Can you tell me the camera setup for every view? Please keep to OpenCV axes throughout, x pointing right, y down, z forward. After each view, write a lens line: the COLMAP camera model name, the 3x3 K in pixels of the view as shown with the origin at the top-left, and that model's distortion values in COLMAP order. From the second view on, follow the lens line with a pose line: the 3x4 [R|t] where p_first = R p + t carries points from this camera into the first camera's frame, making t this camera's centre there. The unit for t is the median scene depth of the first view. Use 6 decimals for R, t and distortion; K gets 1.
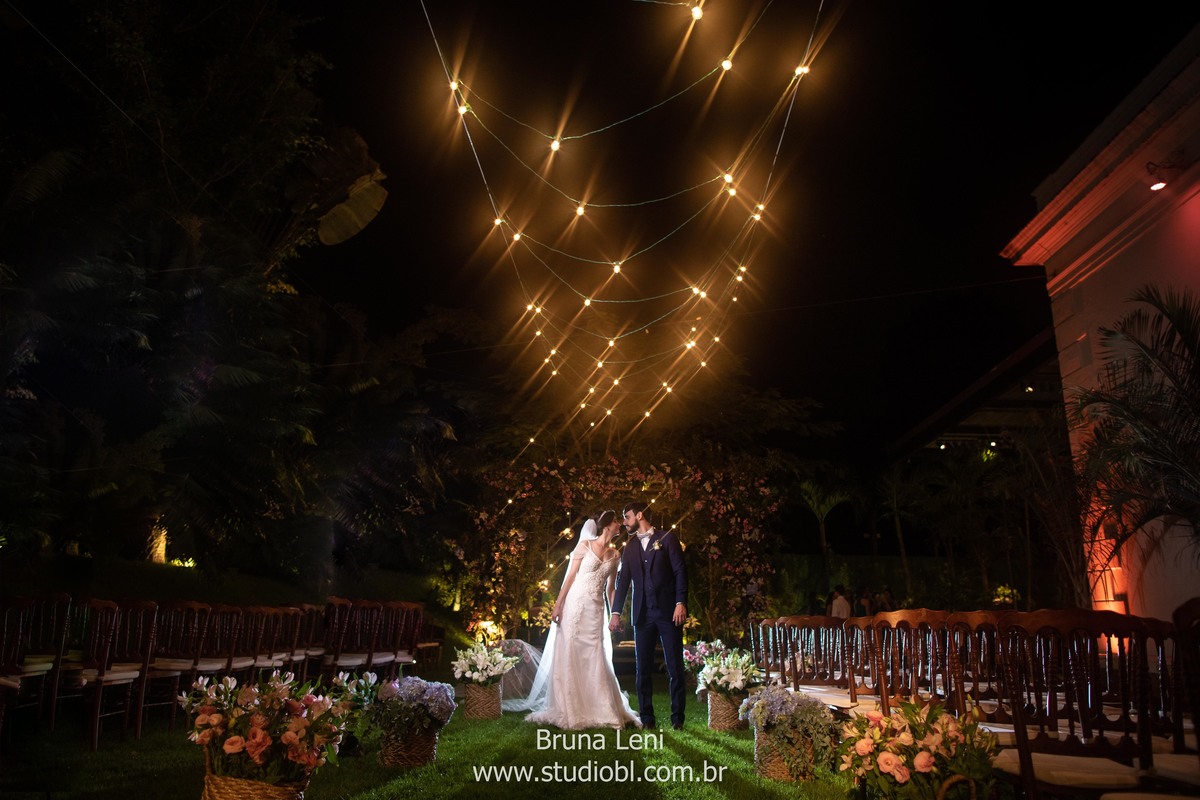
lens RADIAL K [[814.5, 0, 601.1], [0, 814.5, 391.1], [0, 0, 1]] dist [-0.052741, 0.051912]
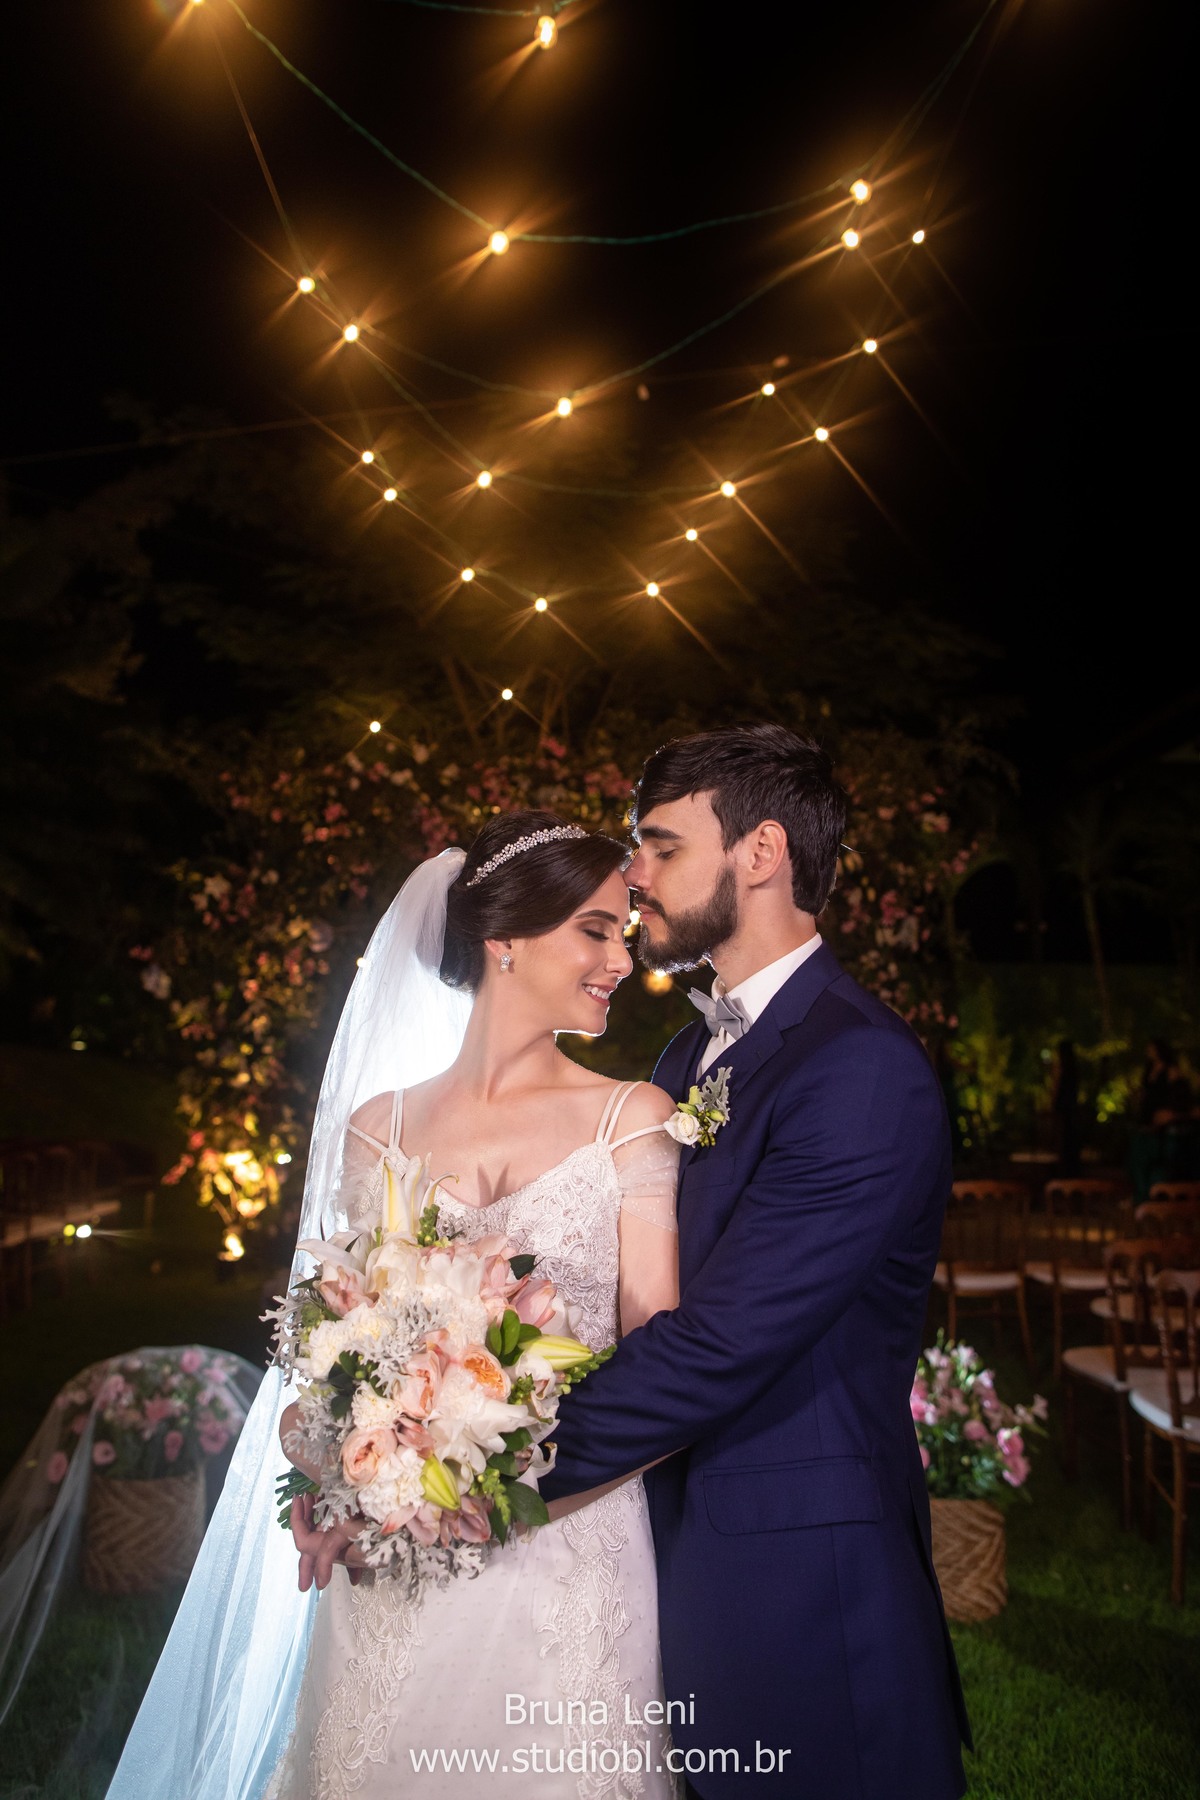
lens RADIAL K [[1255.9, 0, 582.0], [0, 1255.9, 898.0], [0, 0, 1]] dist [-0.053855, 0.054436]
pose [[0.999248, -0.004177, 0.038539, 0.005552], [-0.001855, 0.987884, 0.155184, 0.065317], [-0.038720, -0.155139, 0.987134, 0.400443]]
